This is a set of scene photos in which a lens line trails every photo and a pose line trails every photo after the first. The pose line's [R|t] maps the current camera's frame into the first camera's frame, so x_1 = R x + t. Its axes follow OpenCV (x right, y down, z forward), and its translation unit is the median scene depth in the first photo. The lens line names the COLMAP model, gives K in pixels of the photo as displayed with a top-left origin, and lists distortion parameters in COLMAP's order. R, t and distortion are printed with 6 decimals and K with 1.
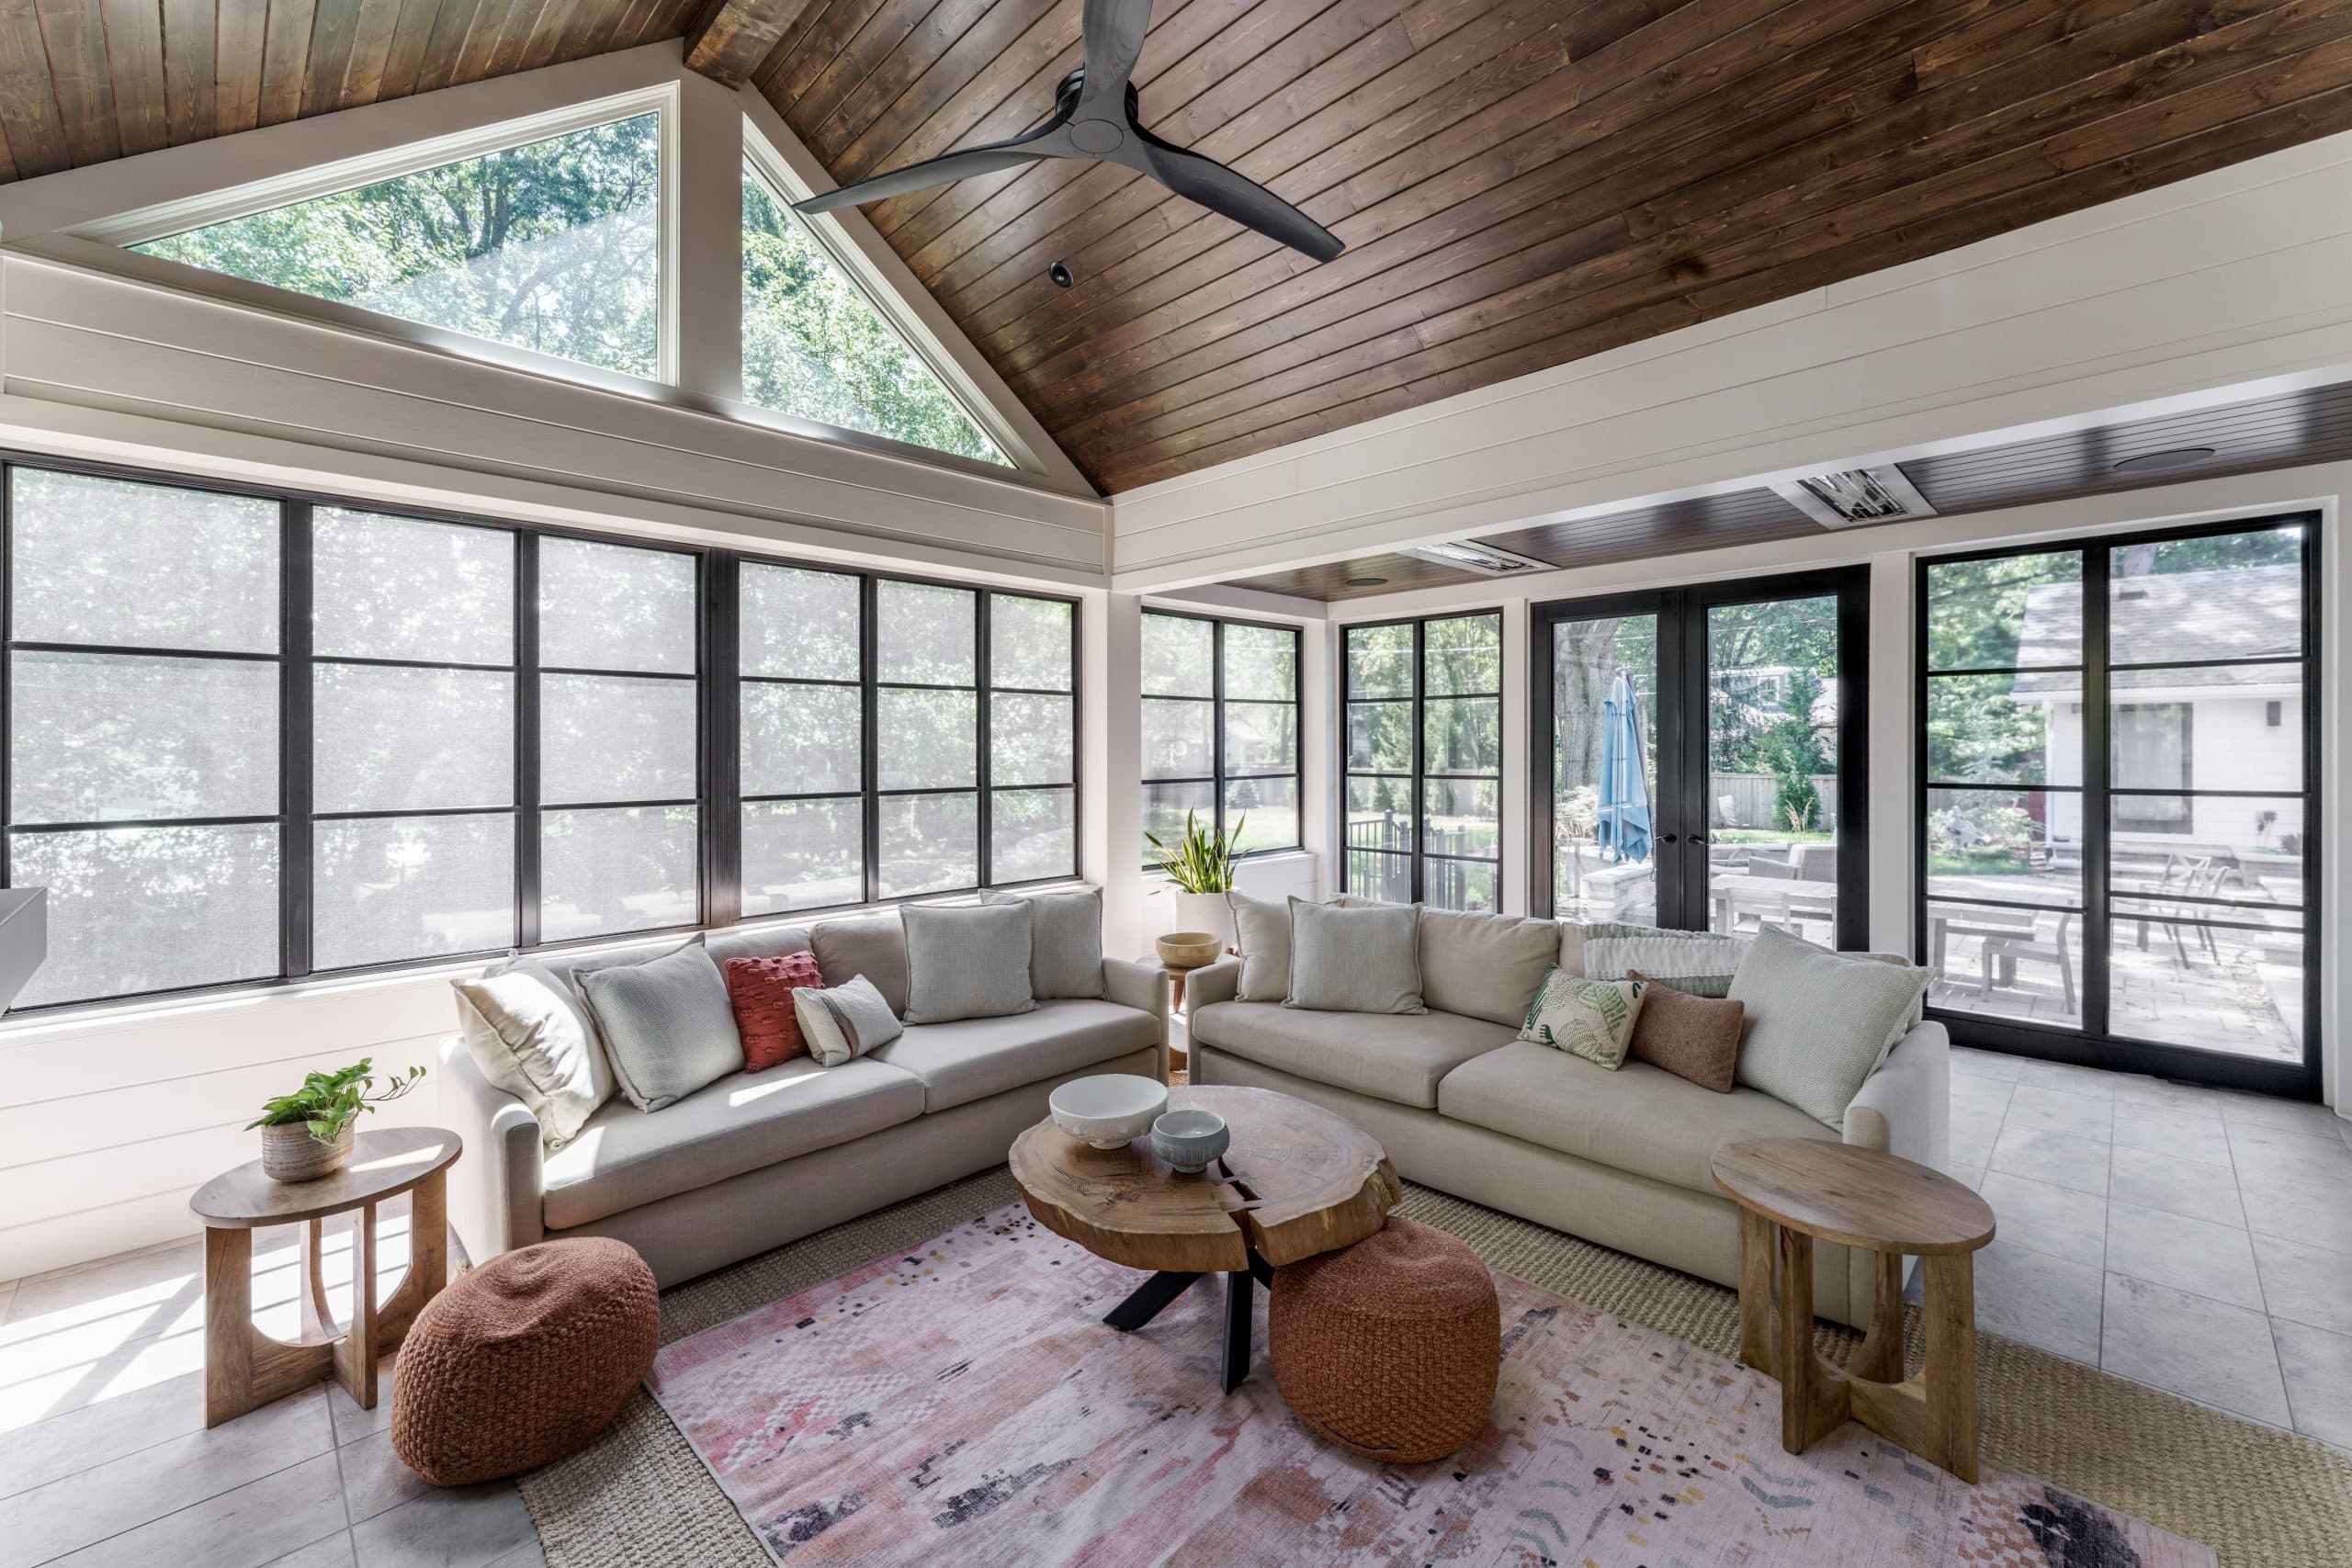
lens RADIAL K [[986.1, 0, 1196.0], [0, 986.1, 746.2], [0, 0, 1]] dist [-0.001445, -0.003044]
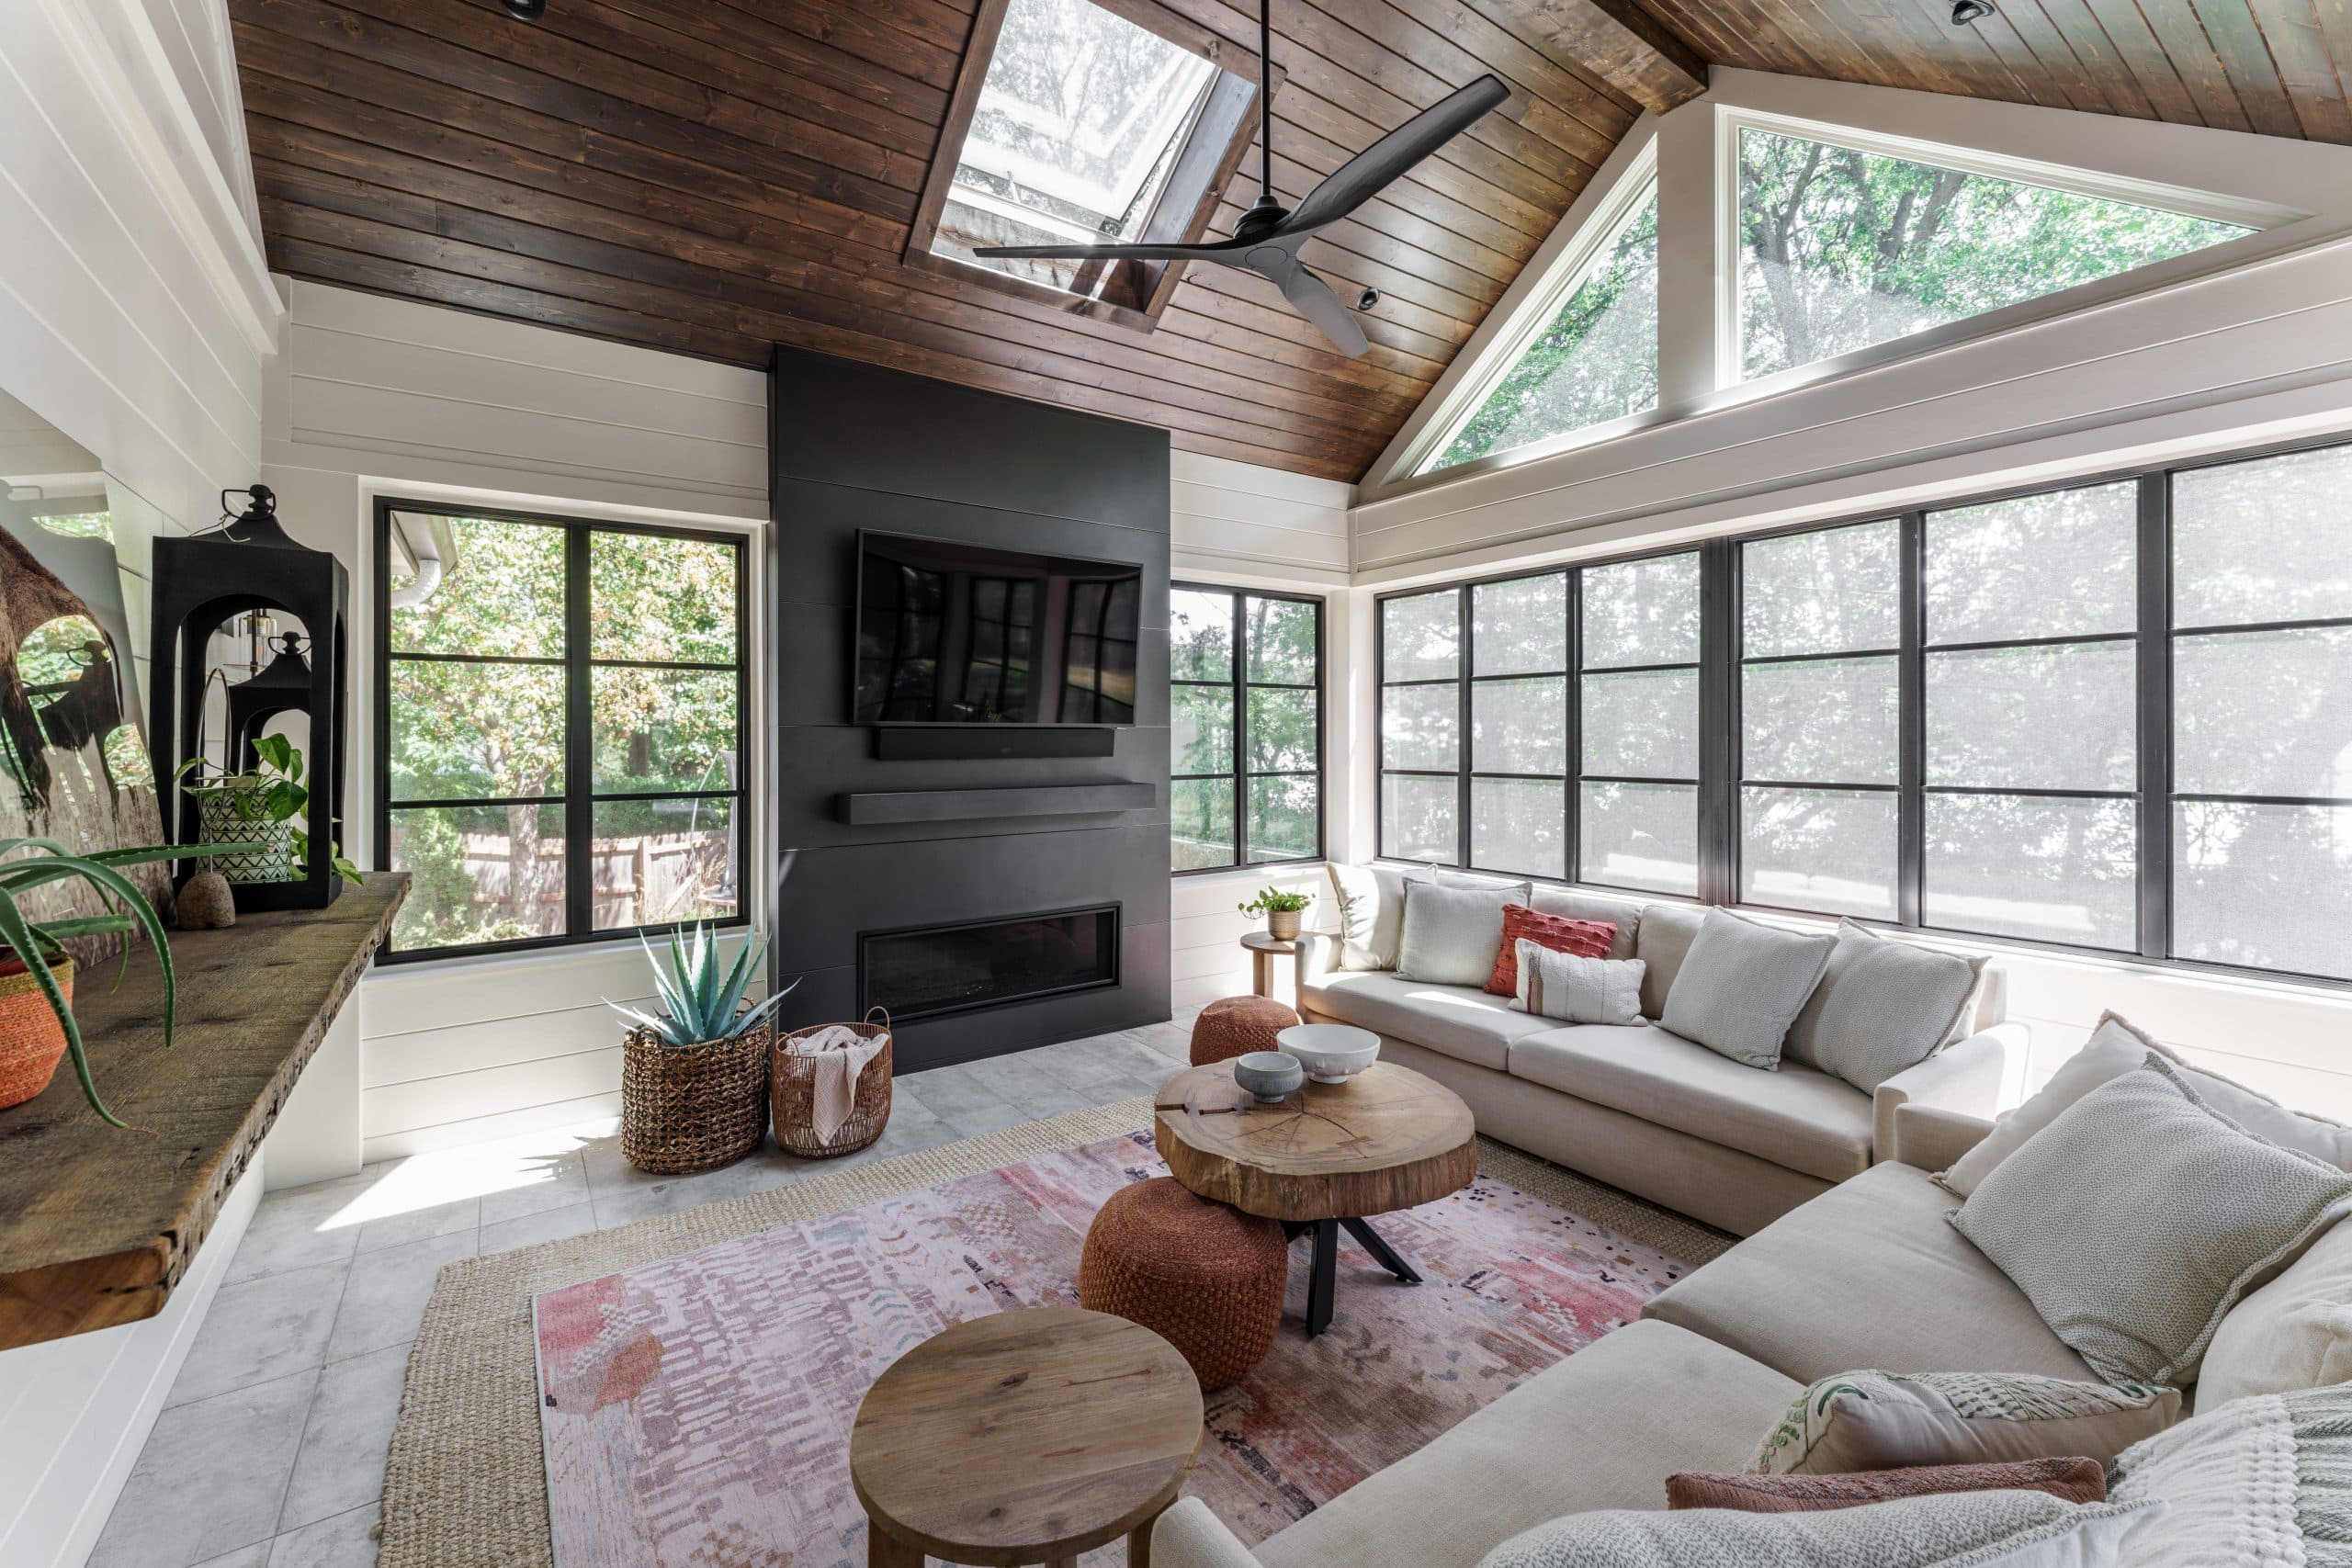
lens RADIAL K [[986.1, 0, 1196.0], [0, 986.1, 746.2], [0, 0, 1]] dist [-0.001445, -0.003044]
pose [[-0.216978, 0.014224, -0.976073, 0.671591], [0.009960, 0.999874, 0.012357, -0.000809], [0.976126, -0.007040, -0.217092, 0.720064]]
